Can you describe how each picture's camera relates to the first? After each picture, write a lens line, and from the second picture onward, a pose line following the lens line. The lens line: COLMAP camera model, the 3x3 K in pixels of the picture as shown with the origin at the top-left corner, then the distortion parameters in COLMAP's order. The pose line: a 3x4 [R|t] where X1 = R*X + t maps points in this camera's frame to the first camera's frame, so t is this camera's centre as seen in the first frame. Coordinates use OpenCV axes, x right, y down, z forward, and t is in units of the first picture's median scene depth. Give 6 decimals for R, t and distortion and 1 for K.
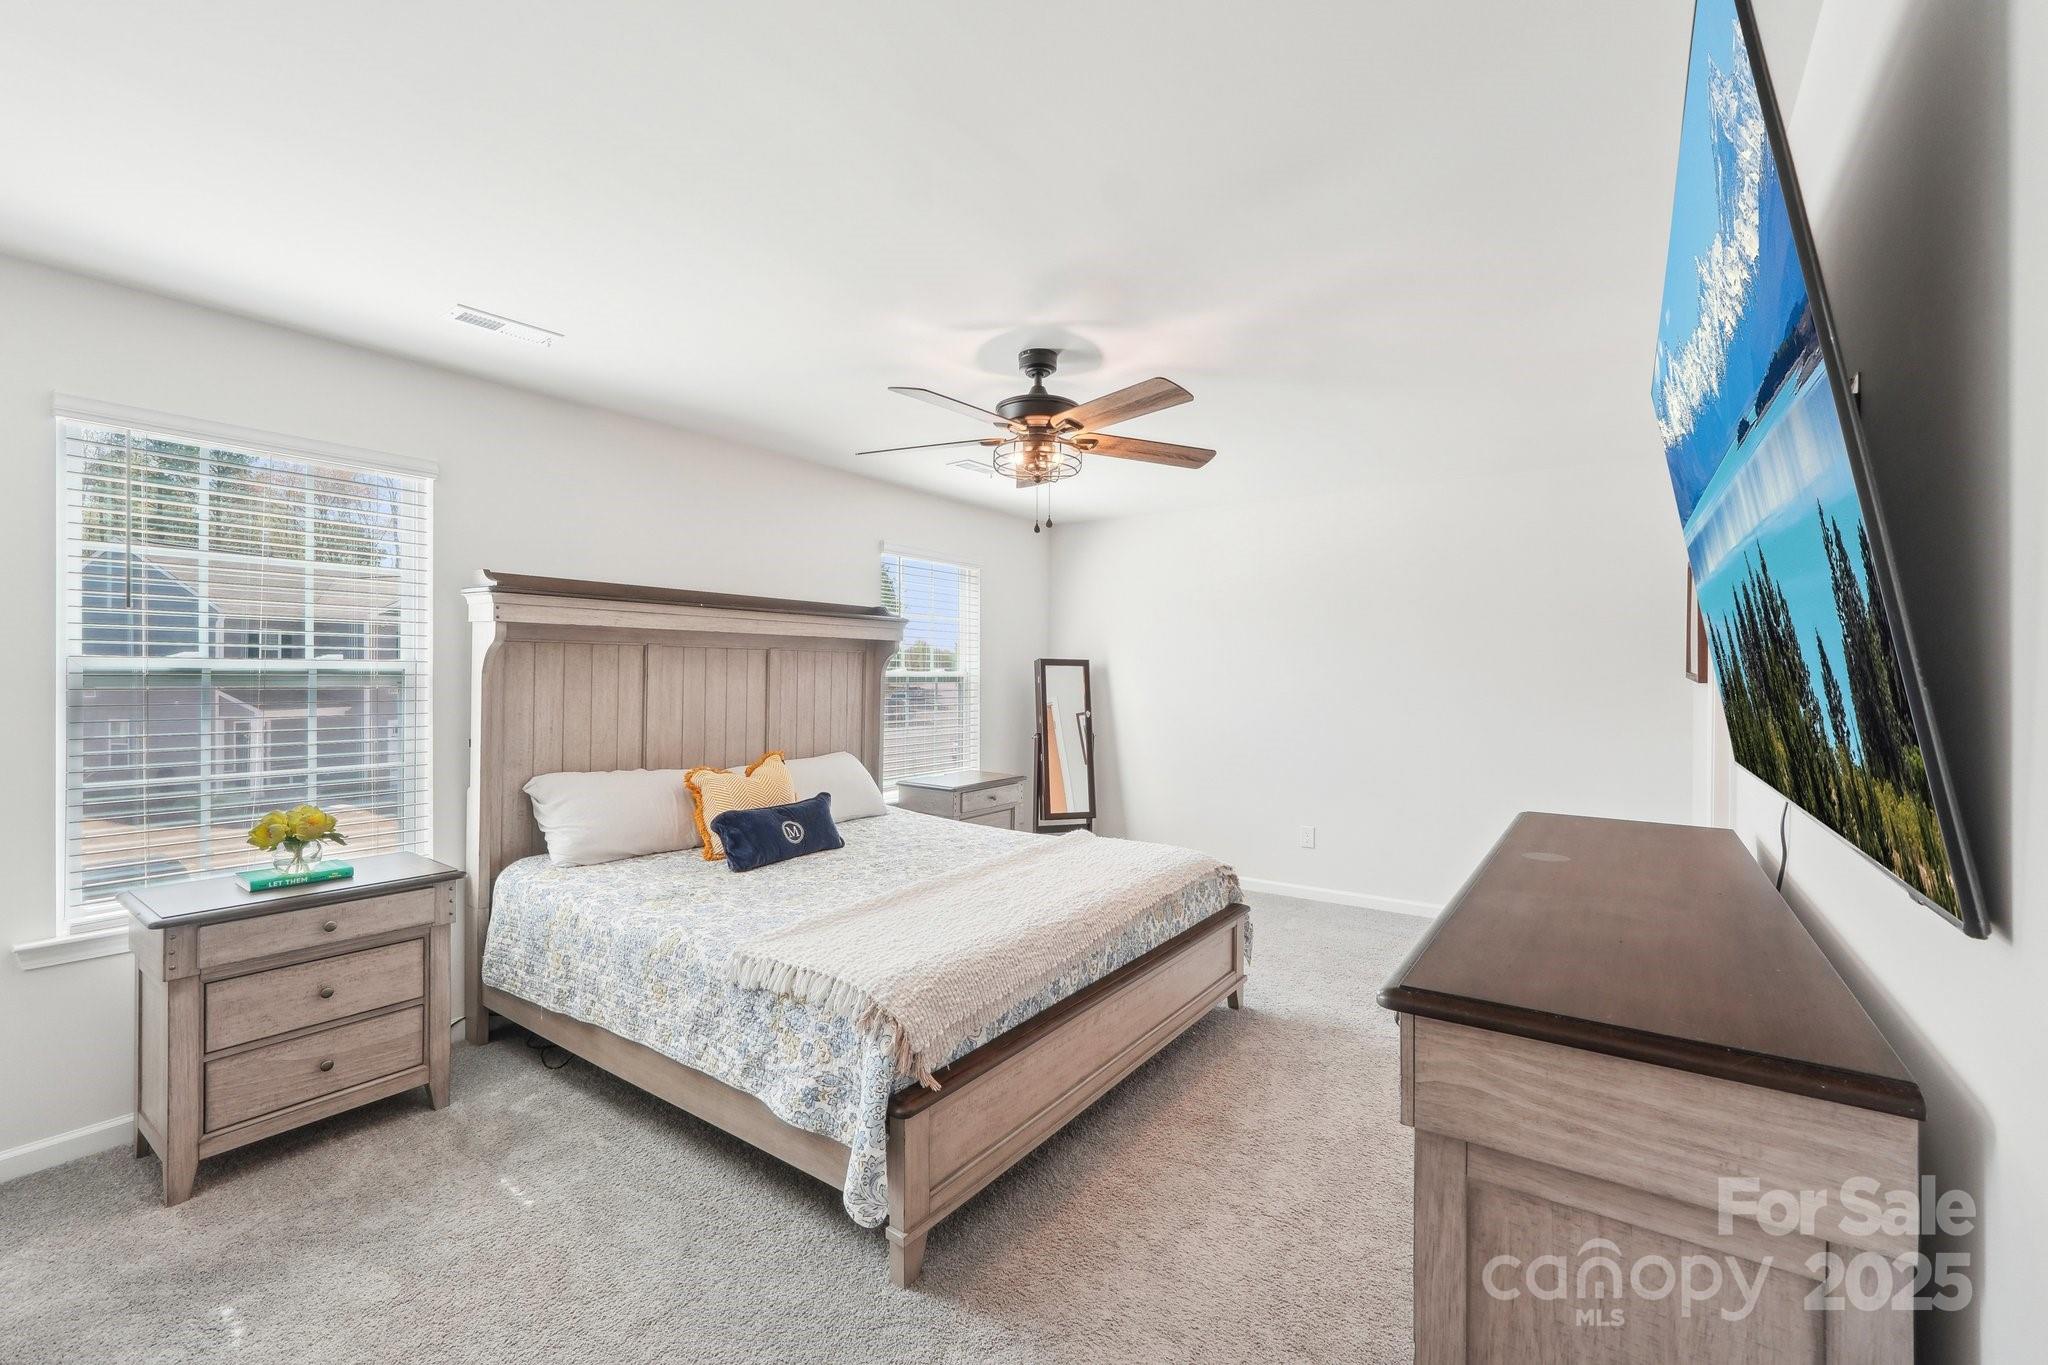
lens RADIAL K [[881.0, 0, 1024.0], [0, 881.0, 682.5], [0, 0, 1]] dist [-0.001012, -0.000051]
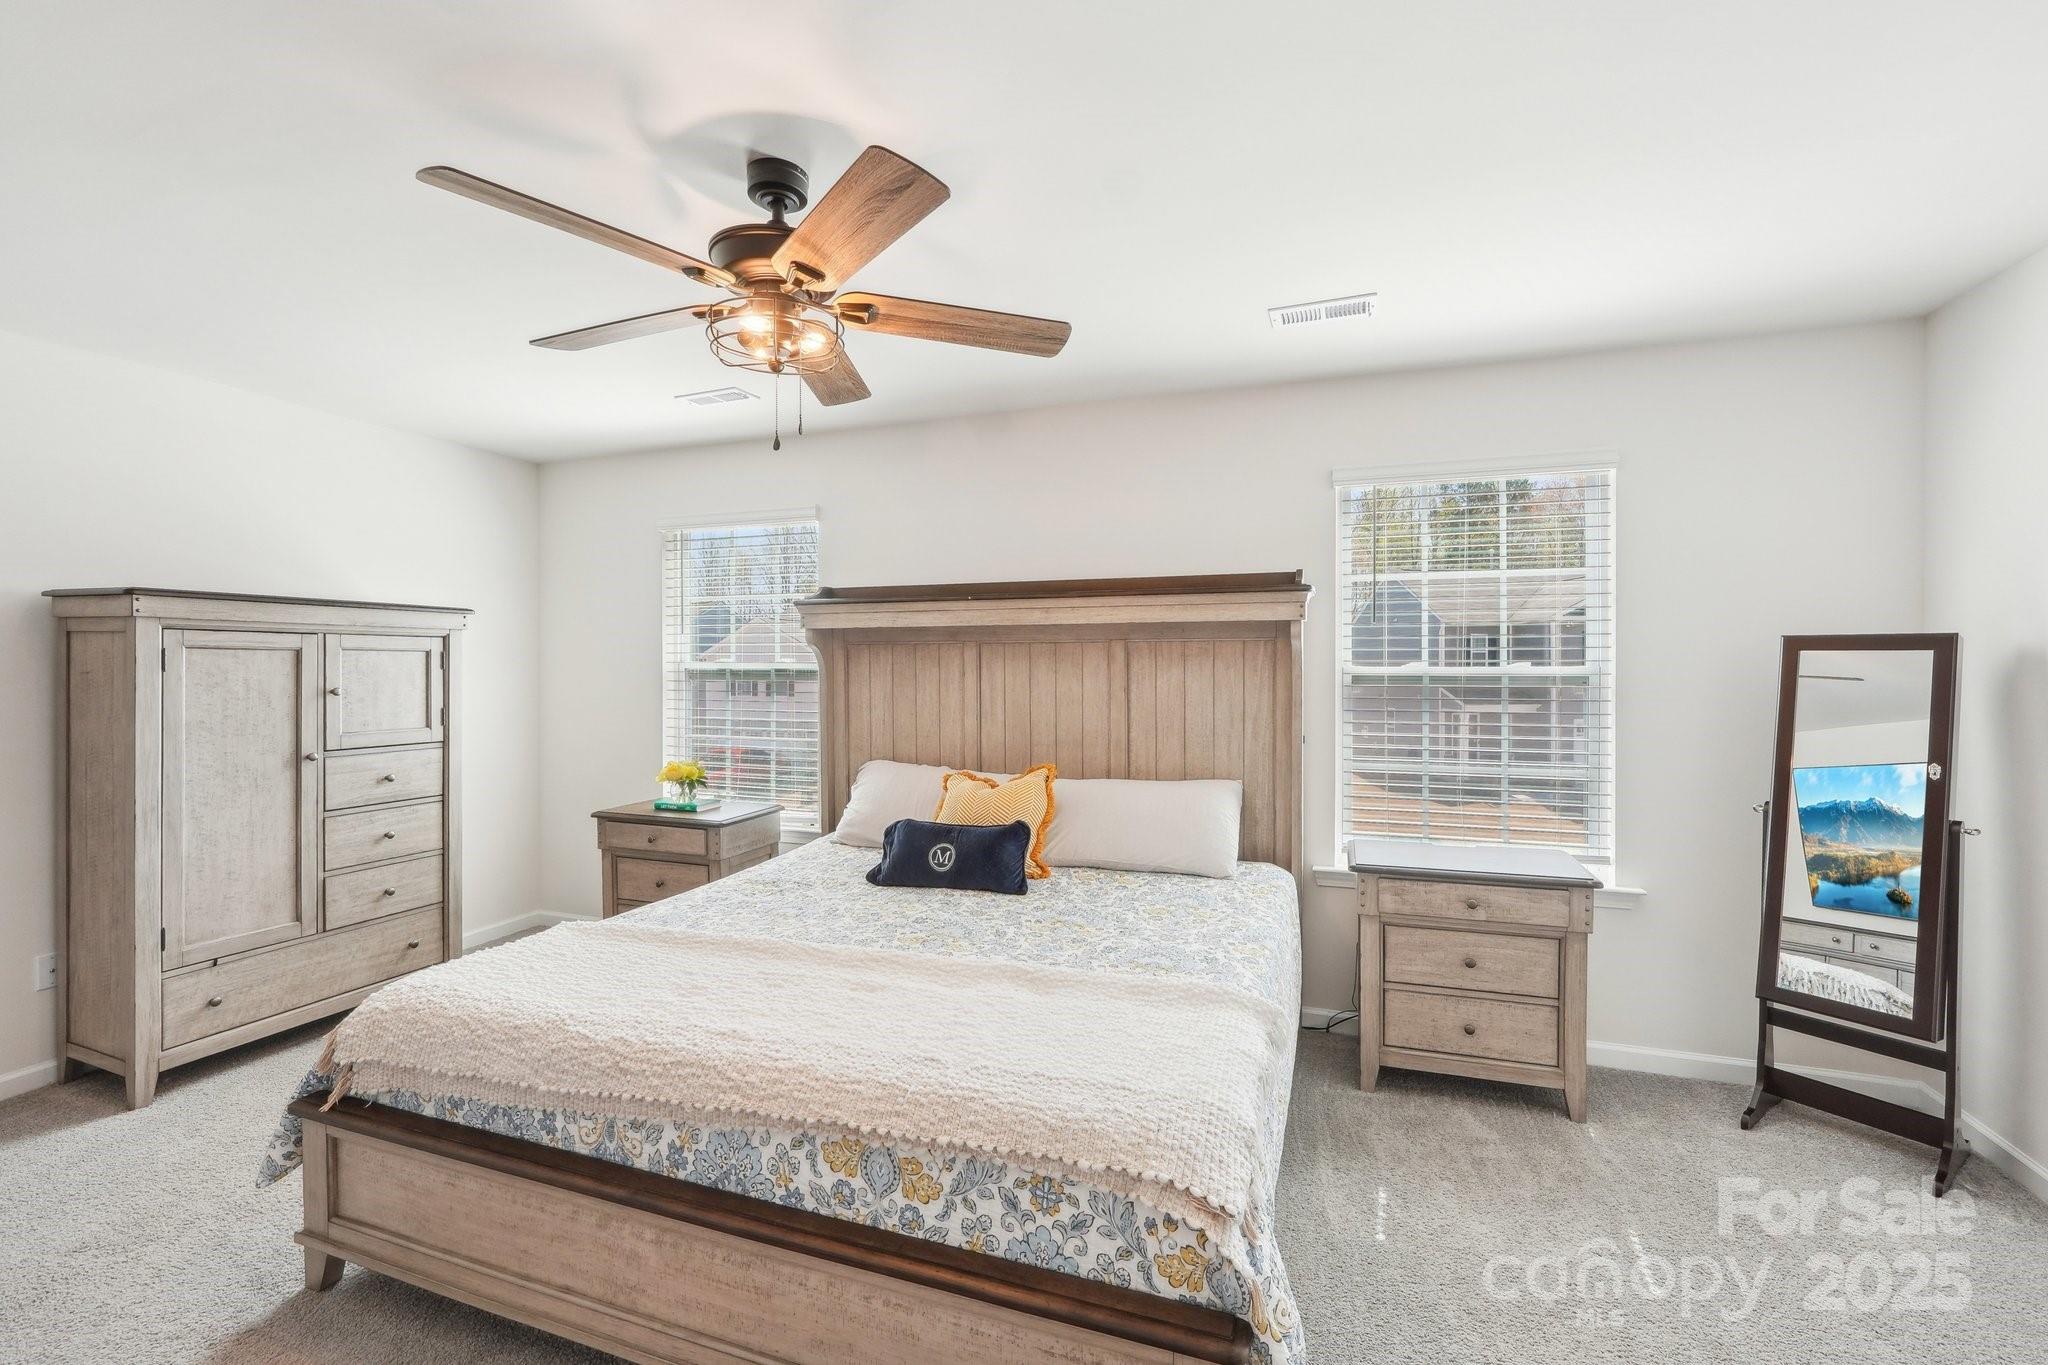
lens RADIAL K [[881.8, 0, 1020.1], [0, 881.8, 695.5], [0, 0, 1]] dist [-0.000309, -0.000319]
pose [[0.249620, 0.023247, -0.968065, 0.125535], [-0.009139, 0.999724, 0.021651, -0.001193], [0.968301, 0.003443, 0.249764, 0.188042]]
